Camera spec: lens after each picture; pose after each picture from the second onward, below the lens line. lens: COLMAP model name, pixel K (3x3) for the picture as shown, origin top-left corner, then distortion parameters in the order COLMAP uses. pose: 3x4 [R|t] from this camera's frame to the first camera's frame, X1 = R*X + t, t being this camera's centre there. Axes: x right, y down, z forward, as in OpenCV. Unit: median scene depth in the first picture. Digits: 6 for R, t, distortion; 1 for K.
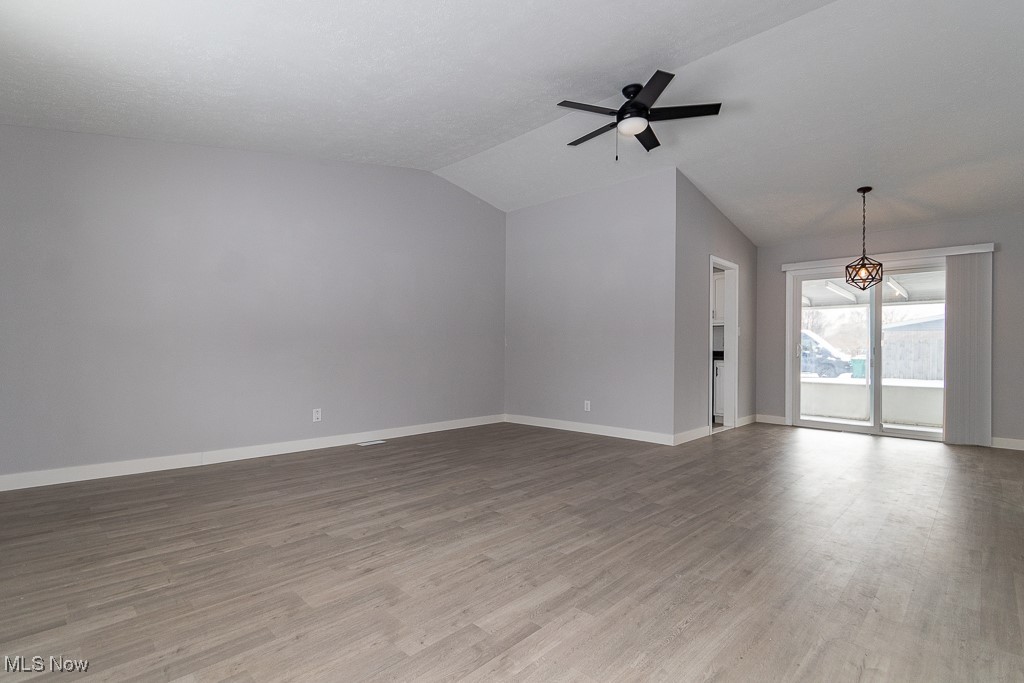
lens RADIAL K [[477.0, 0, 508.8], [0, 477.0, 345.0], [0, 0, 1]] dist [0.008730, -0.007813]
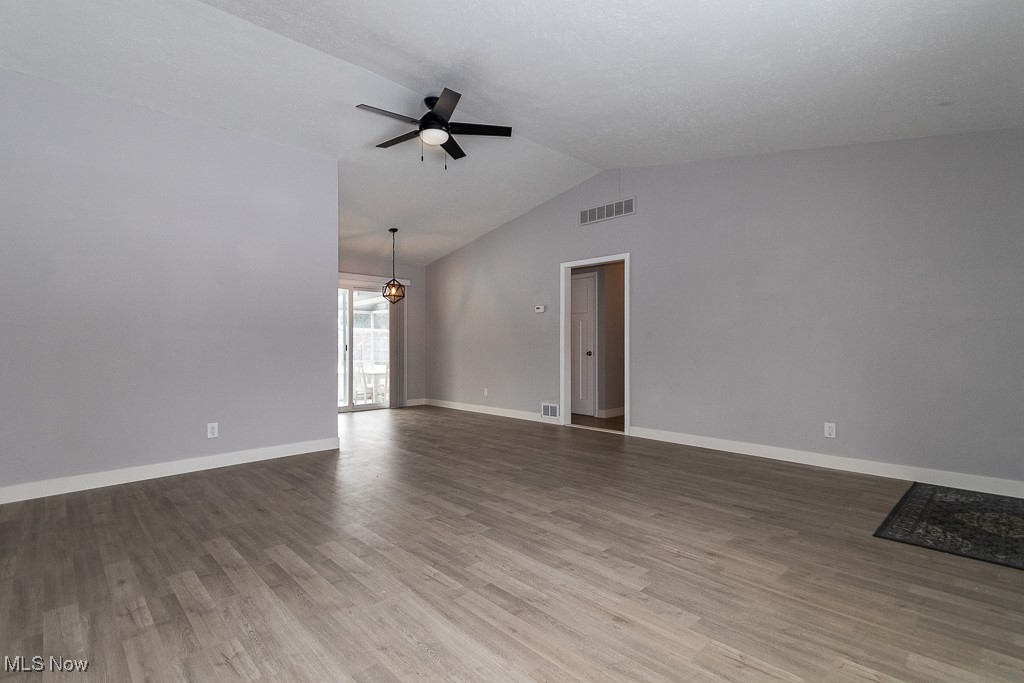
lens RADIAL K [[477.0, 0, 508.8], [0, 477.0, 345.0], [0, 0, 1]] dist [0.008730, -0.007813]
pose [[0.040396, -0.009150, 0.999142, -0.966241], [-0.003121, 0.999952, 0.009284, -0.013419], [-0.999179, -0.003494, 0.040365, 0.976220]]
